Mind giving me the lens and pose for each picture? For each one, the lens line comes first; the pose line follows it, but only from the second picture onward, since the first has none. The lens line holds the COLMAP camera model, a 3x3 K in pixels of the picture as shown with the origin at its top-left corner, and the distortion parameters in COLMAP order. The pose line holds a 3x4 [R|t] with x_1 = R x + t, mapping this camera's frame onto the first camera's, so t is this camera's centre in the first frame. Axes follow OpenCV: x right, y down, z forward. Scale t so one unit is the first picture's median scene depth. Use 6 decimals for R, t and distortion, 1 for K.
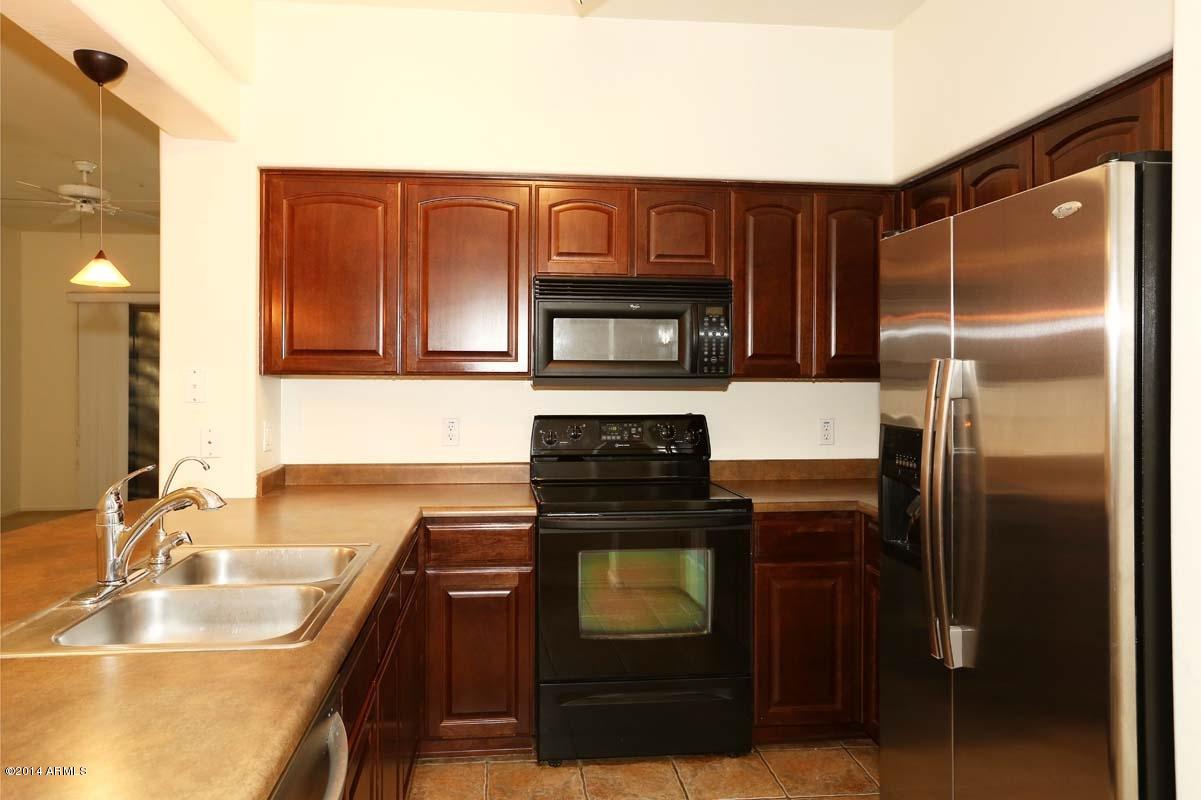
lens RADIAL K [[853.0, 0, 582.5], [0, 853.0, 375.8], [0, 0, 1]] dist [0.026799, 0.008064]
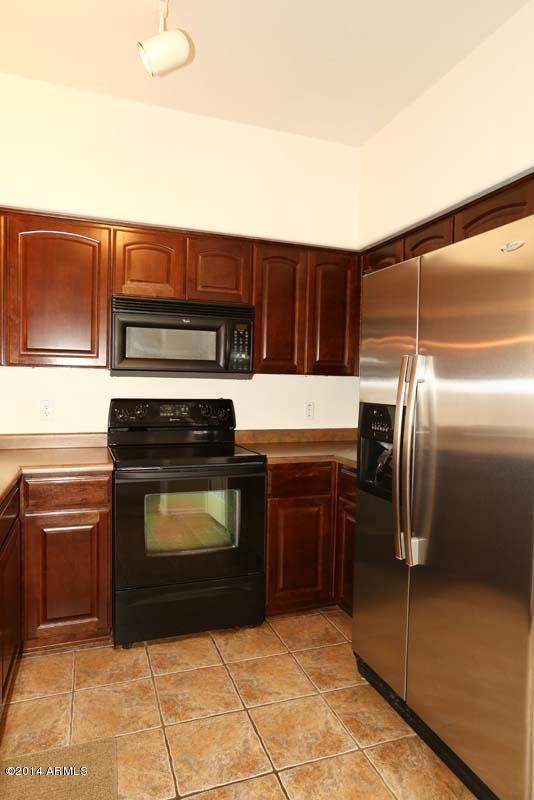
lens RADIAL K [[499.9, 0, 270.4], [0, 499.9, 406.0], [0, 0, 1]] dist [-0.016383, 0.011762]
pose [[0.965635, 0.006911, 0.259809, -0.019522], [-0.018052, 0.999016, 0.040518, 0.024628], [-0.259273, -0.043815, 0.964810, 0.172771]]
